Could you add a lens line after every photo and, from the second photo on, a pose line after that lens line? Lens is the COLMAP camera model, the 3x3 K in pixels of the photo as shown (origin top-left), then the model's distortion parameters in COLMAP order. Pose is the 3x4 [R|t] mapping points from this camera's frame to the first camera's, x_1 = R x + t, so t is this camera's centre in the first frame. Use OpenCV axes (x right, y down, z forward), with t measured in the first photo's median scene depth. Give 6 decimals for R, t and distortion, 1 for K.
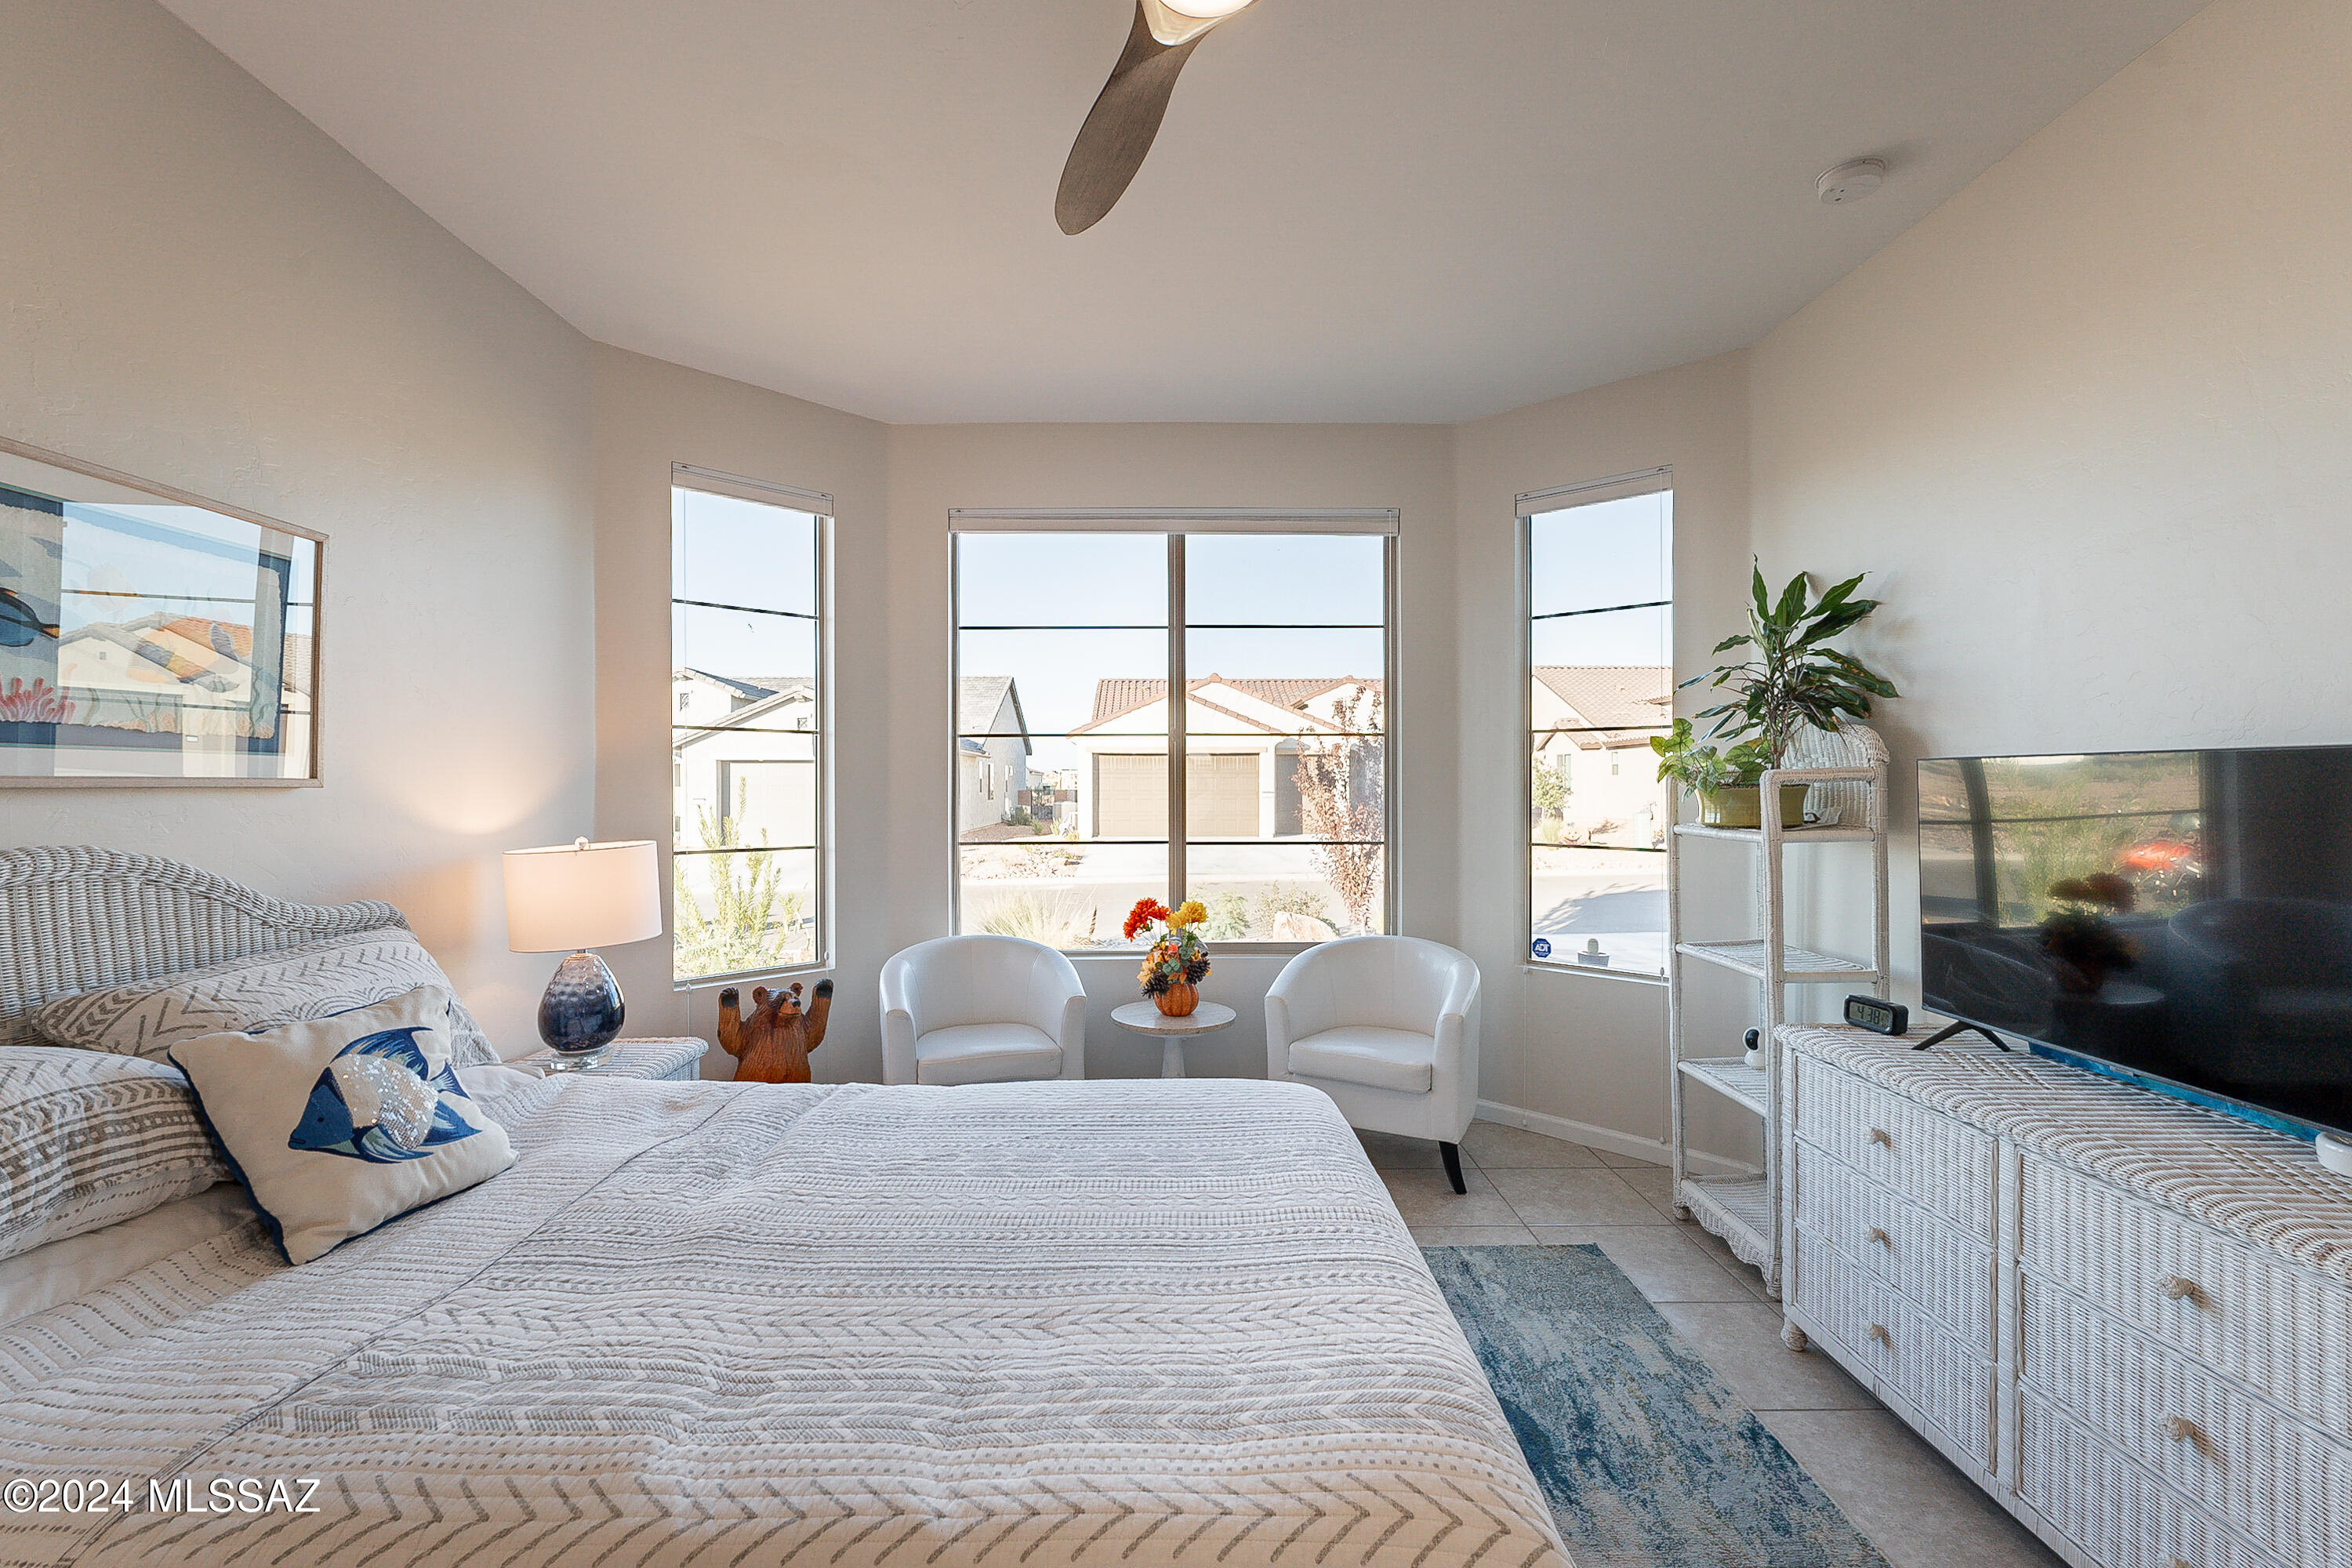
lens RADIAL K [[1029.6, 0, 1170.3], [0, 1029.6, 785.9], [0, 0, 1]] dist [-0.002415, -0.000761]
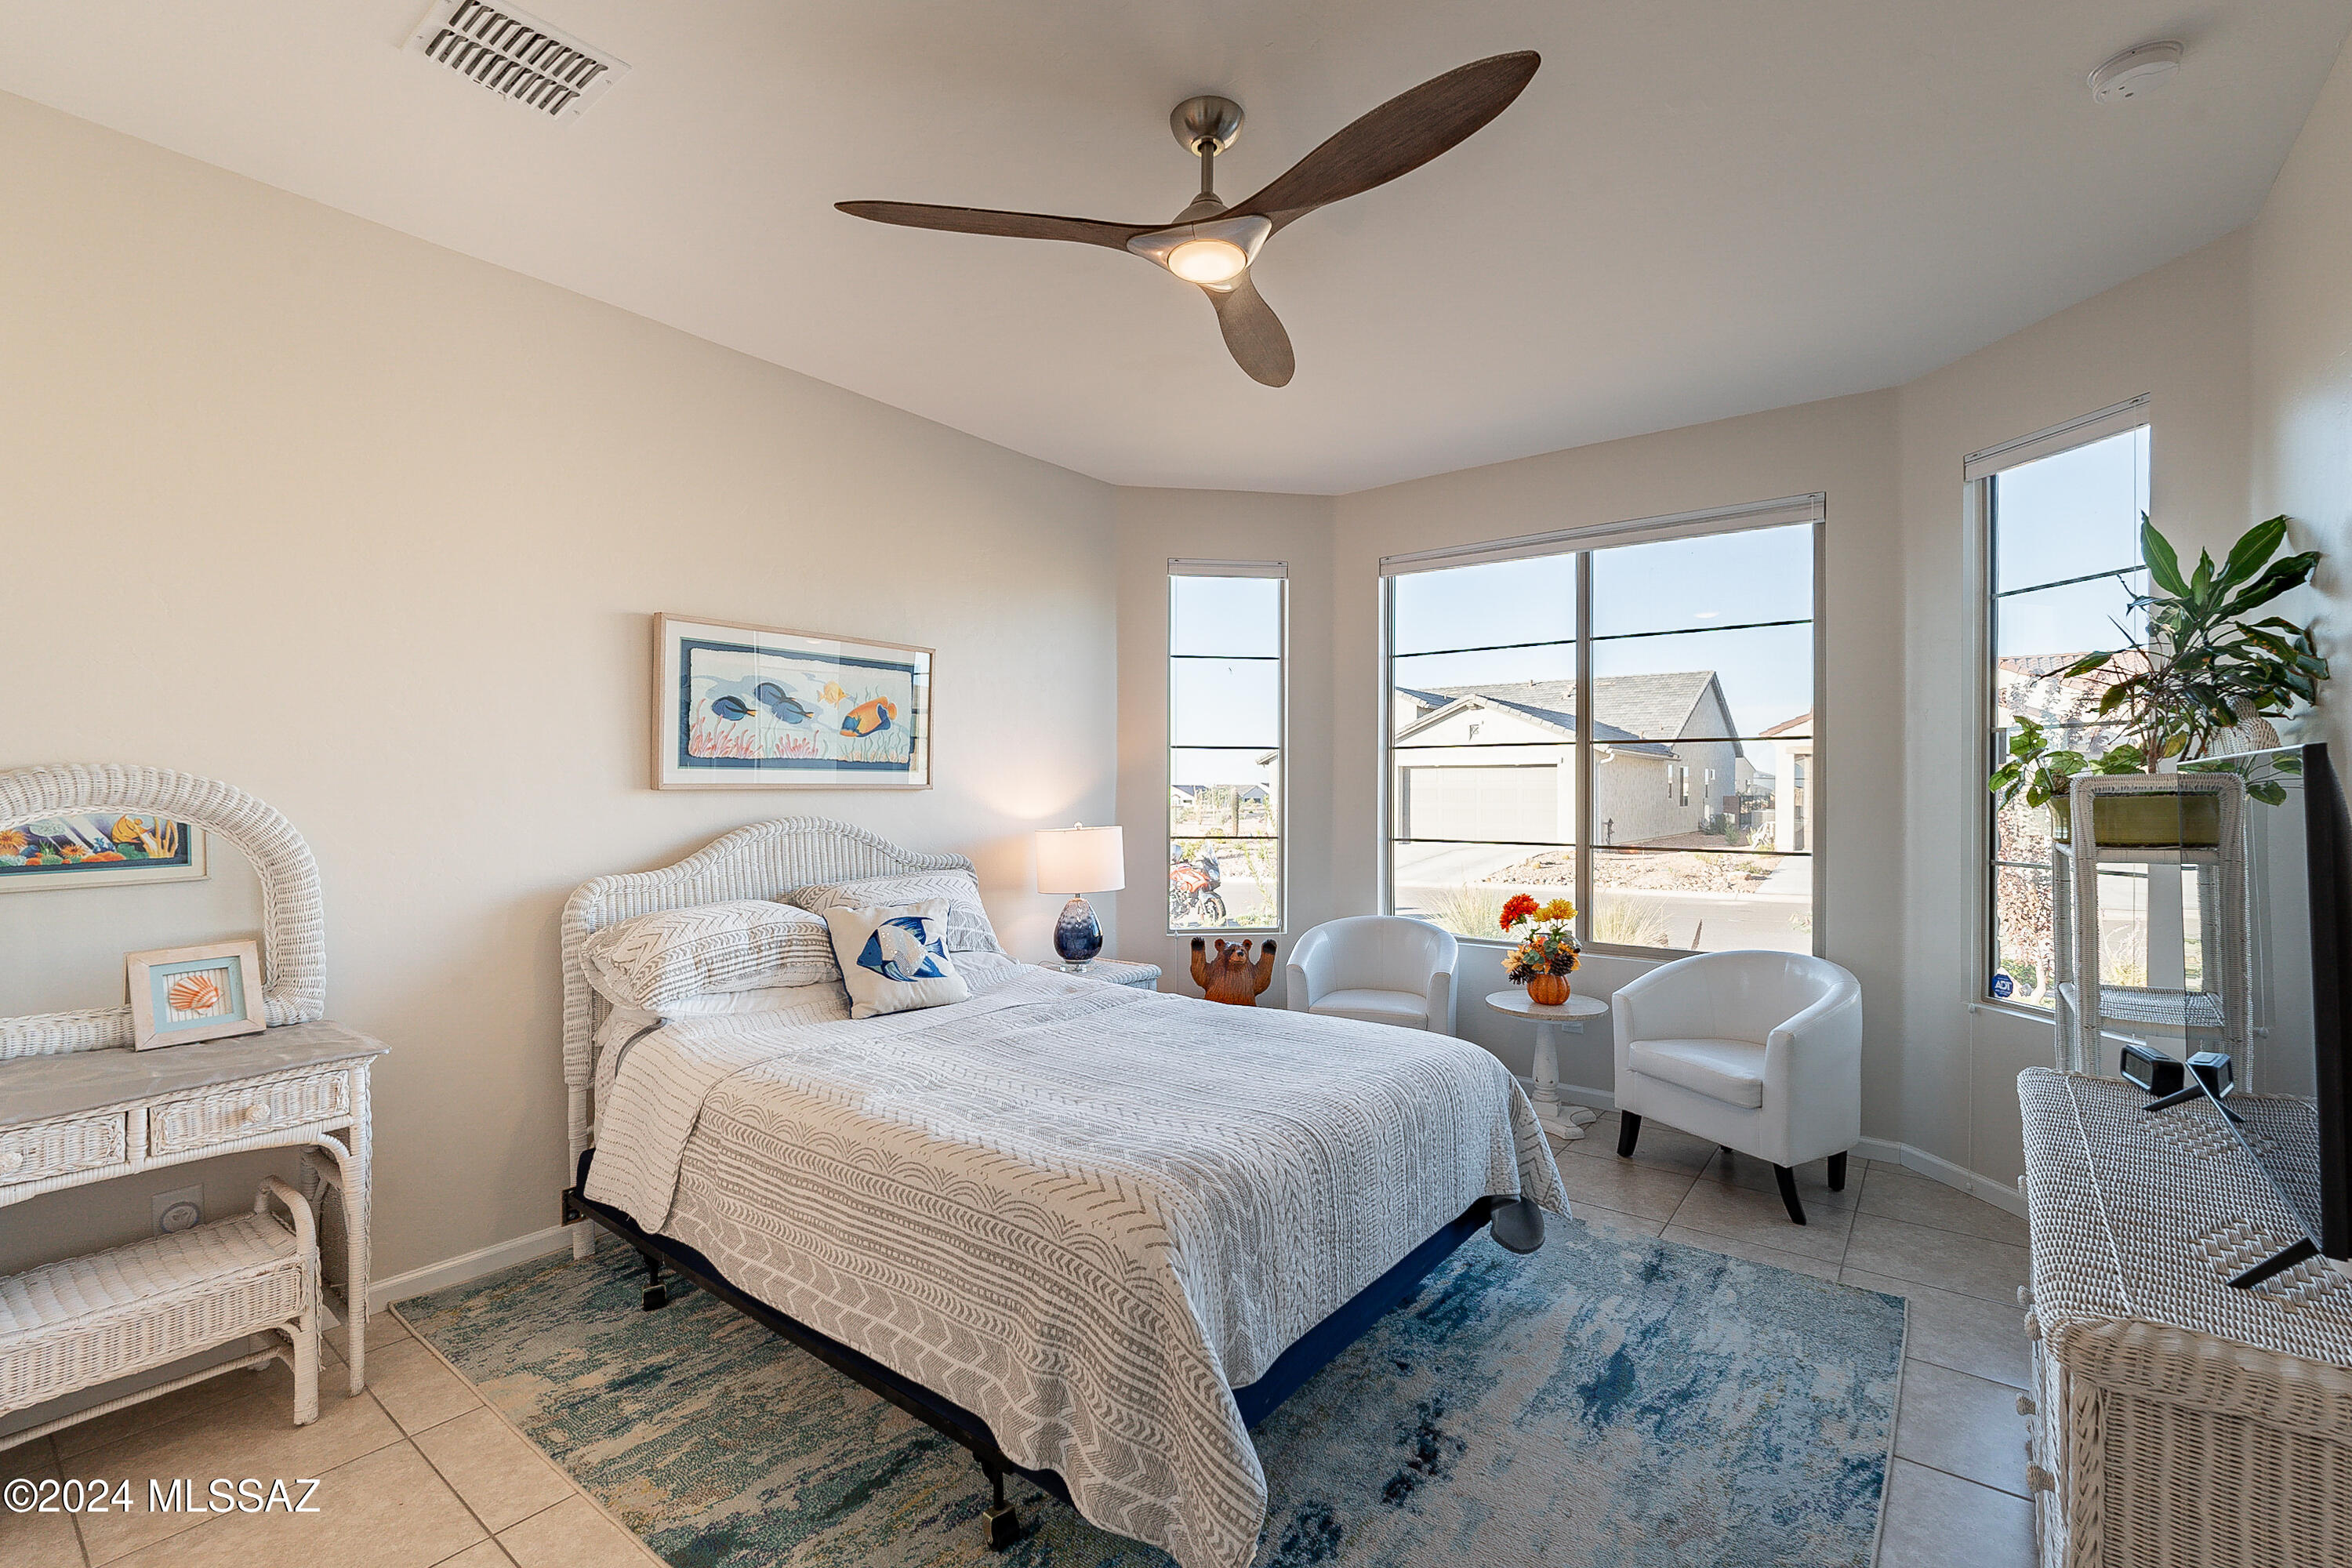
lens RADIAL K [[1029.6, 0, 1170.3], [0, 1029.6, 785.9], [0, 0, 1]] dist [-0.002415, -0.000761]
pose [[0.782725, 0.002047, -0.622365, 0.486816], [-0.004654, 0.999986, -0.002565, -0.001730], [0.622350, 0.004904, 0.782723, -0.120363]]
